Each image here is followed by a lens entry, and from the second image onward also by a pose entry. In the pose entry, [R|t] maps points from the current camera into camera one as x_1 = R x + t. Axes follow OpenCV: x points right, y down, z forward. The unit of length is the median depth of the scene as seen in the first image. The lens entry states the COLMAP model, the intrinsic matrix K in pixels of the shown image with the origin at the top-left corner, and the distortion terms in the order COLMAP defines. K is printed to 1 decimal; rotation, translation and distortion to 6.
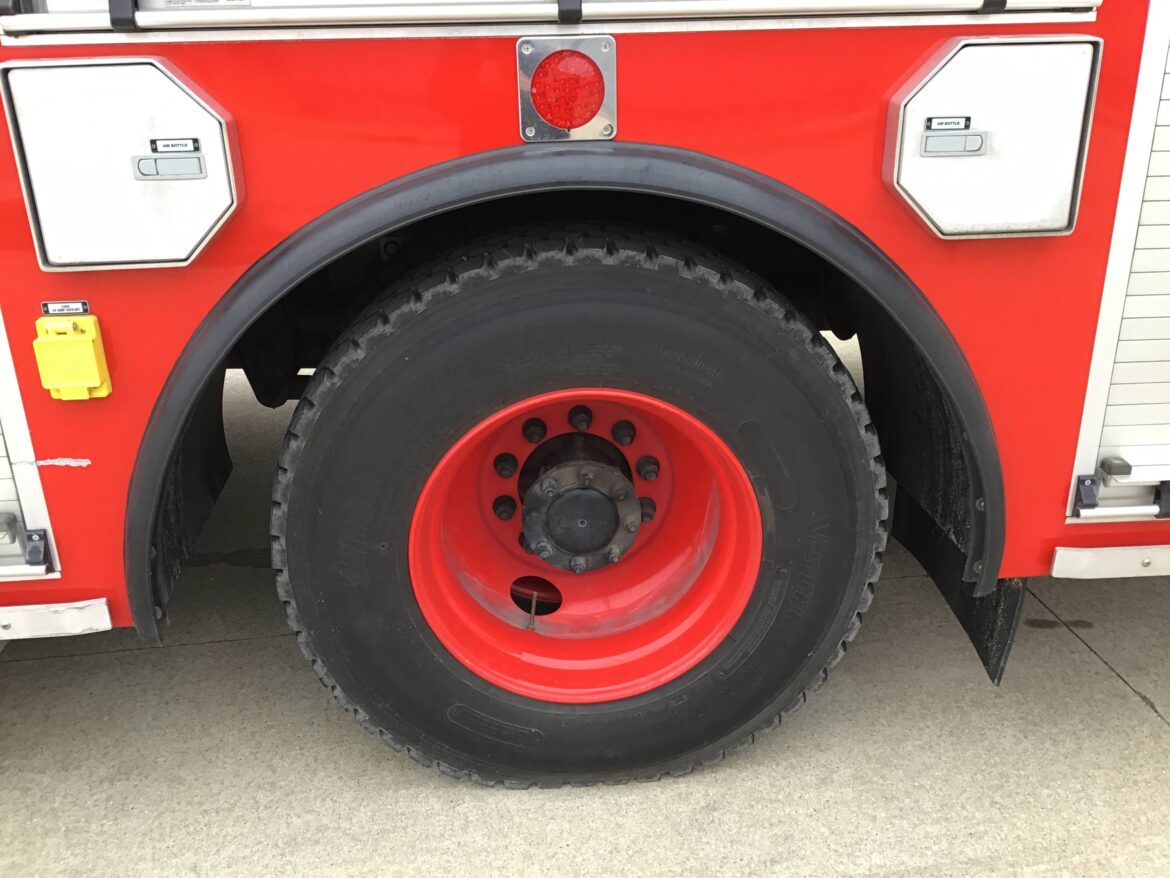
lens RADIAL K [[1062.3, 0, 584.1], [0, 1062.3, 443.4], [0, 0, 1]] dist [0.088685, -0.140575]
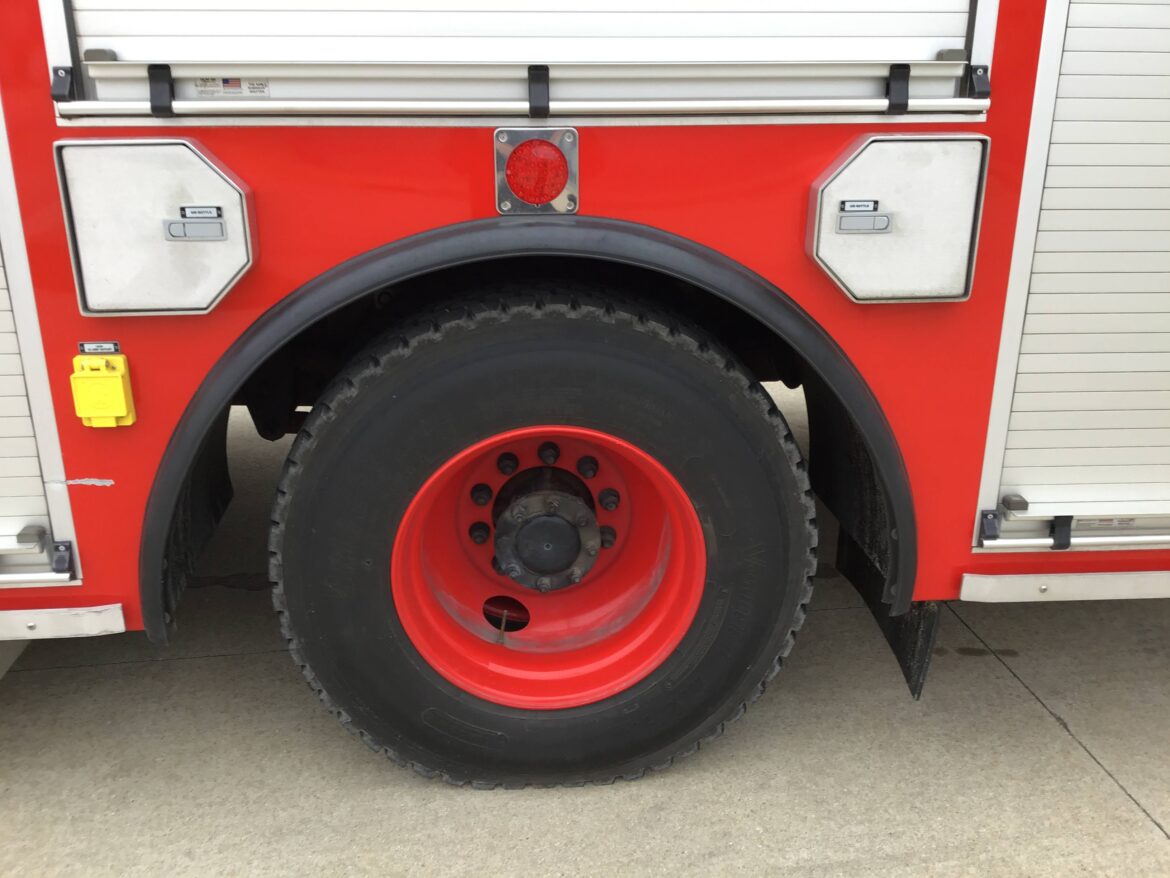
lens RADIAL K [[1062.3, 0, 575.3], [0, 1062.3, 432.7], [0, 0, 1]] dist [0.088685, -0.140575]
pose [[0.999826, 0.018524, 0.002286, 0.024446], [-0.018384, 0.998525, -0.051082, 0.013021], [-0.003229, 0.051031, 0.998692, -0.130603]]
